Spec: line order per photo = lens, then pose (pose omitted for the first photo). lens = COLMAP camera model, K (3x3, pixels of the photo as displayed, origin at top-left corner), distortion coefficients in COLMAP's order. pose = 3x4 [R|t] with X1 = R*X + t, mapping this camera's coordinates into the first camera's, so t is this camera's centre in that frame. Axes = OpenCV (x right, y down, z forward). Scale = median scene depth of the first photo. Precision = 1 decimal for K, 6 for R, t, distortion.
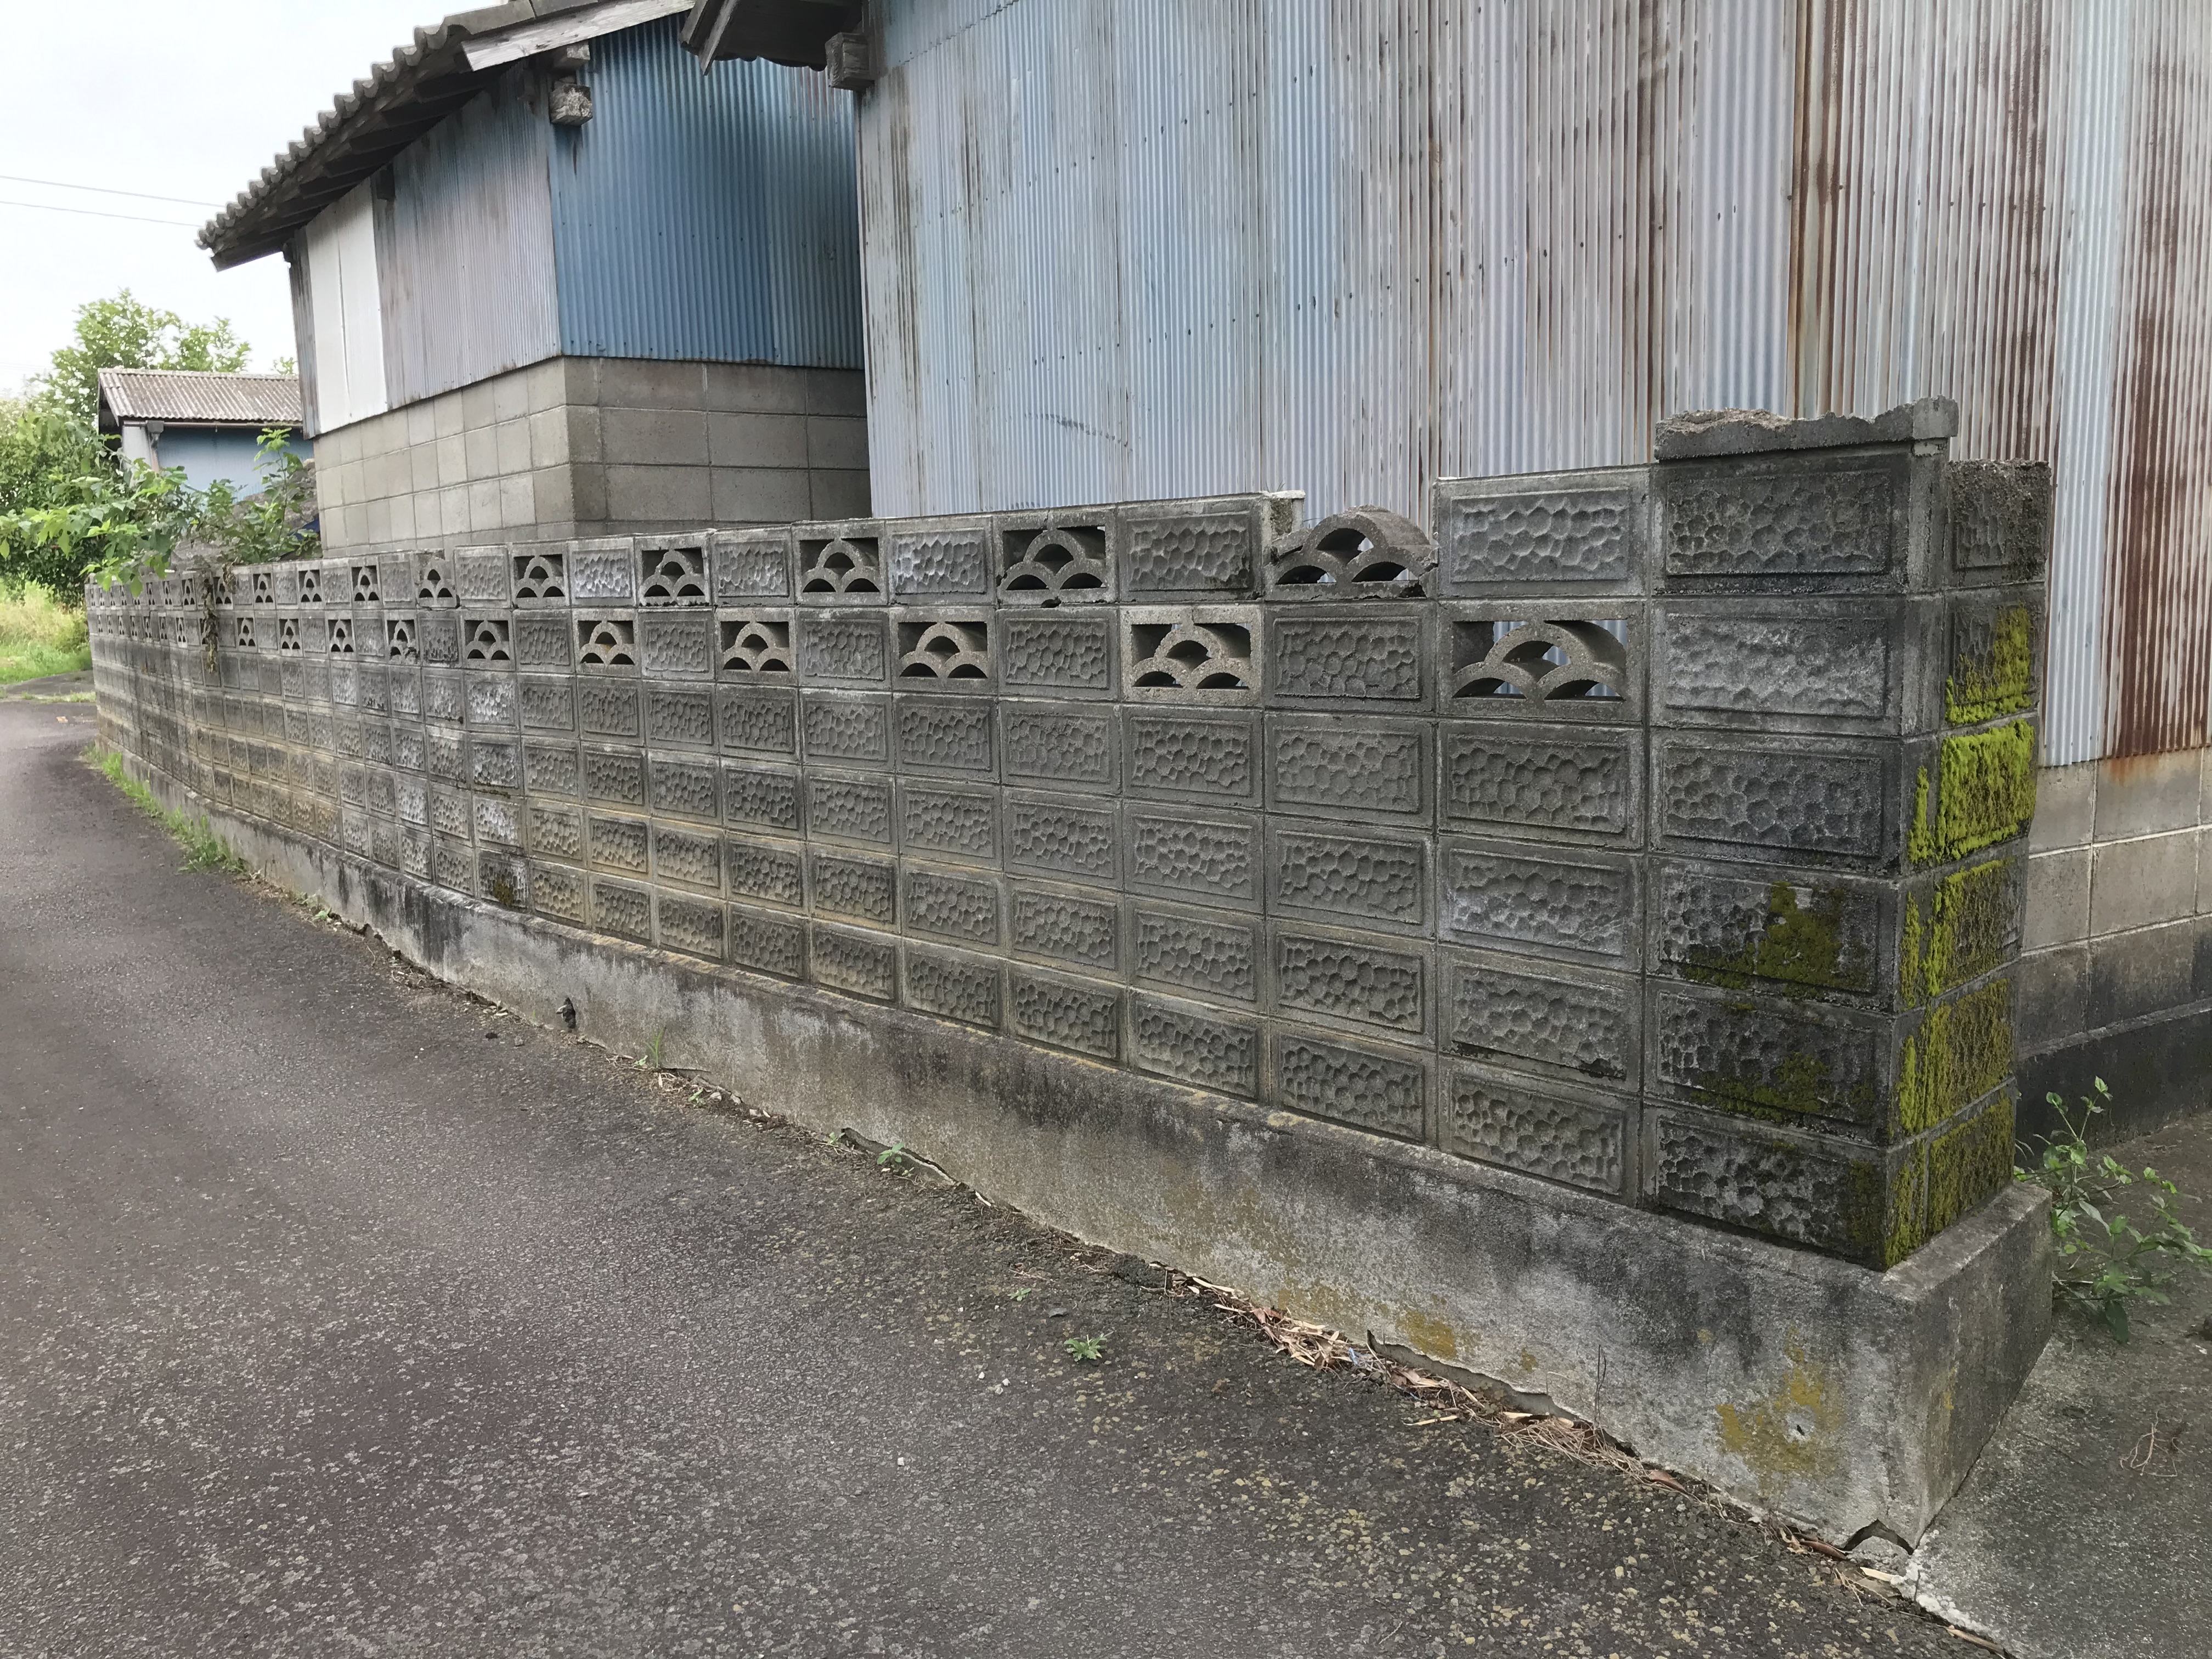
lens RADIAL K [[1811.6, 0, 1116.1], [0, 1811.6, 837.8], [0, 0, 1]] dist [0.049080, -0.063190]
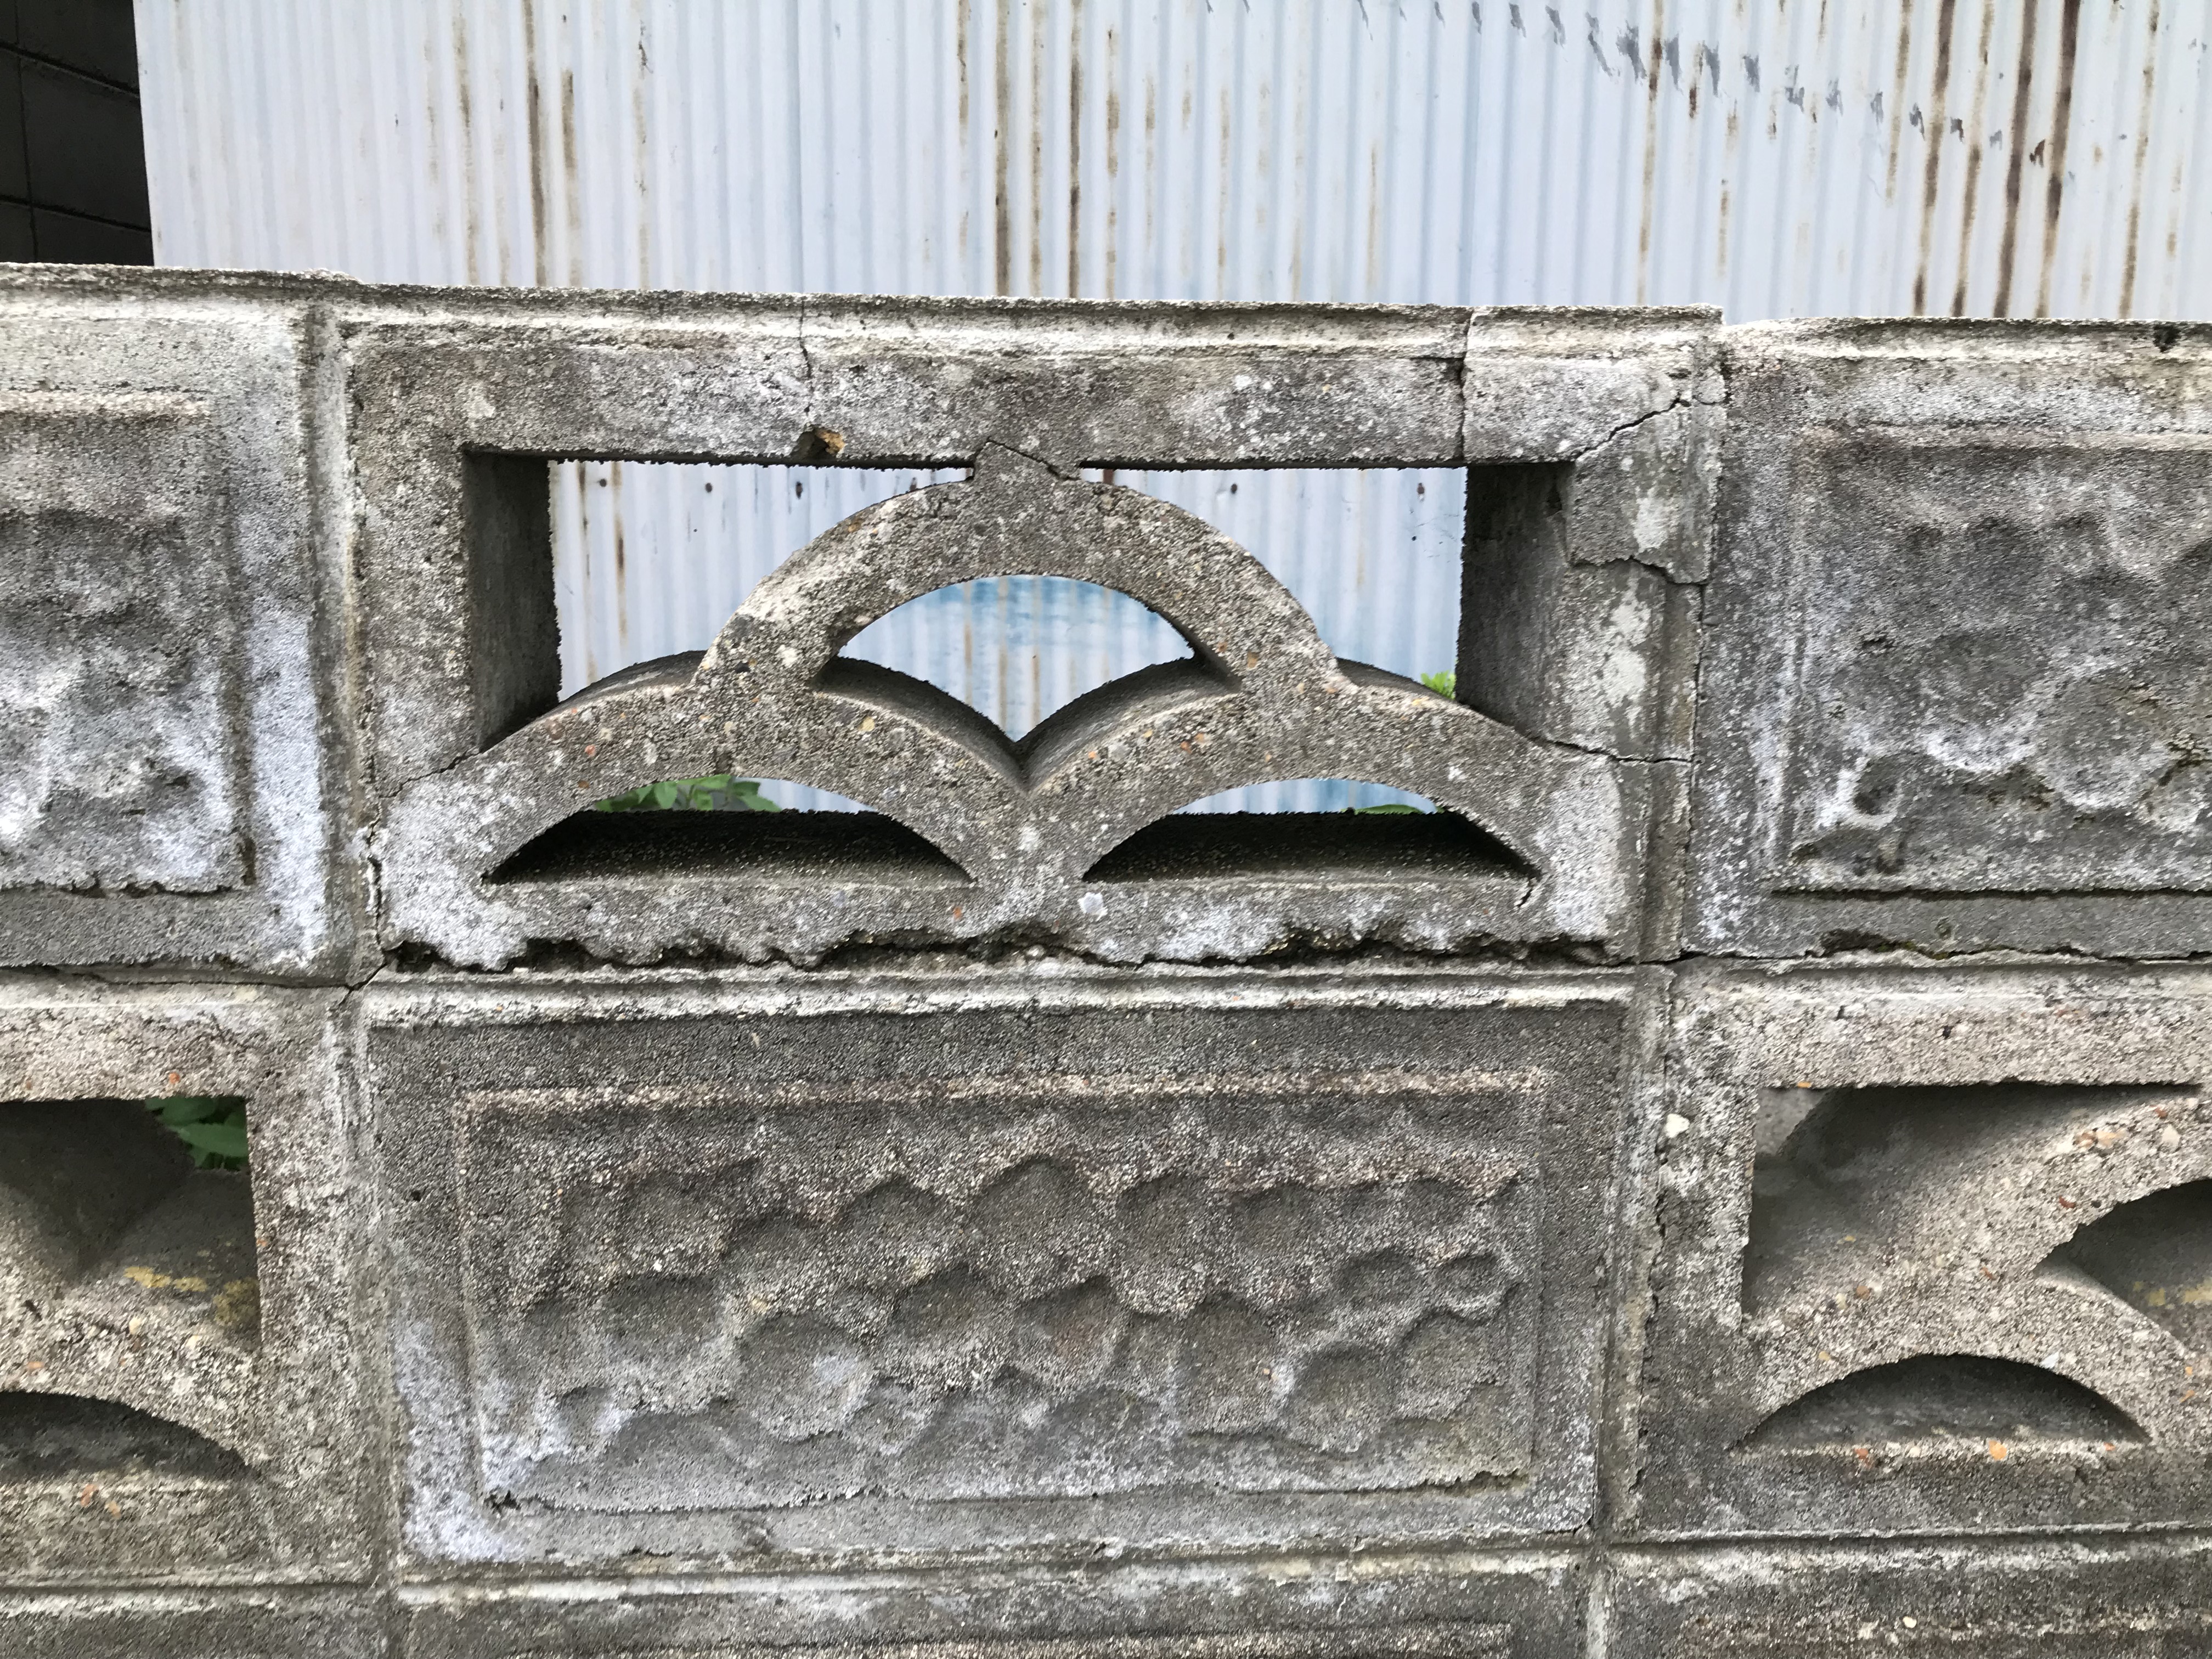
lens RADIAL K [[1811.6, 0, 1117.3], [0, 1811.6, 818.6], [0, 0, 1]] dist [0.049080, -0.063190]
pose [[0.631643, -0.112009, 0.767126, -0.355499], [0.079409, 0.993651, 0.079700, -0.158455], [-0.771182, 0.010575, 0.636527, 1.009083]]
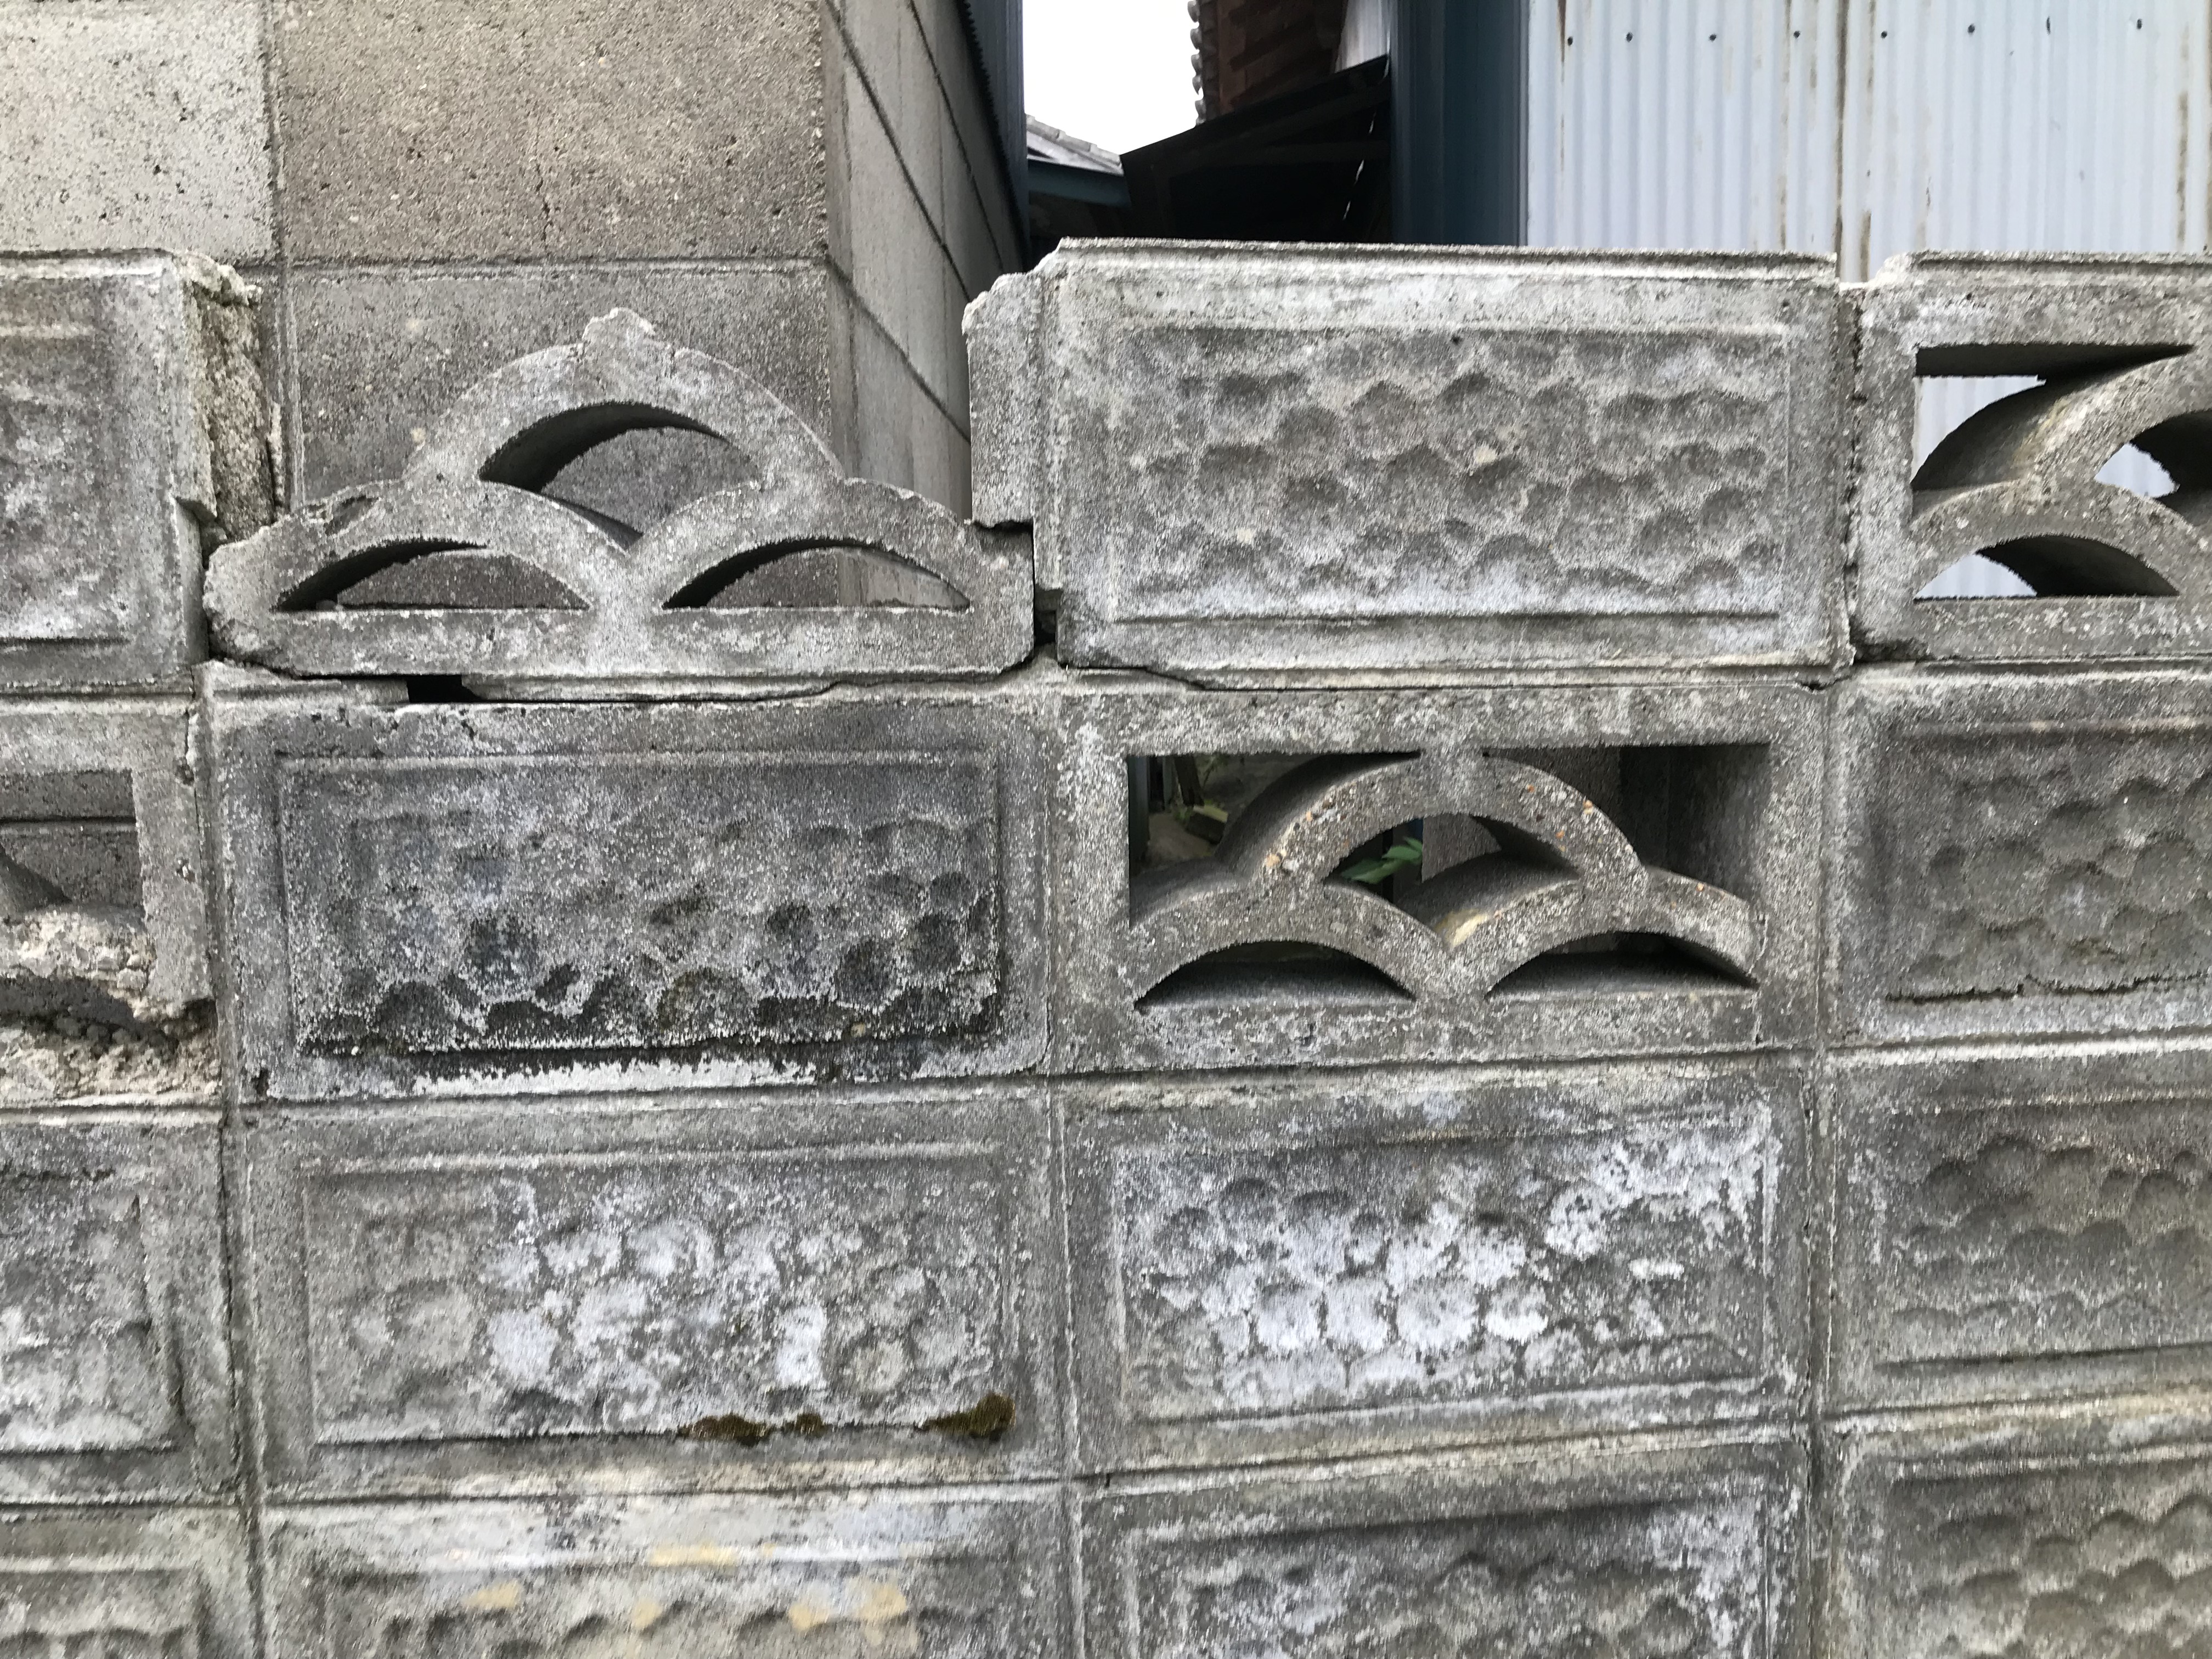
lens RADIAL K [[1811.6, 0, 1072.5], [0, 1811.6, 815.6], [0, 0, 1]] dist [0.049080, -0.063190]
pose [[0.601802, -0.071499, 0.795438, -0.627864], [0.118181, 0.992992, -0.000156, -0.150751], [-0.789853, 0.094100, 0.606034, 1.197138]]
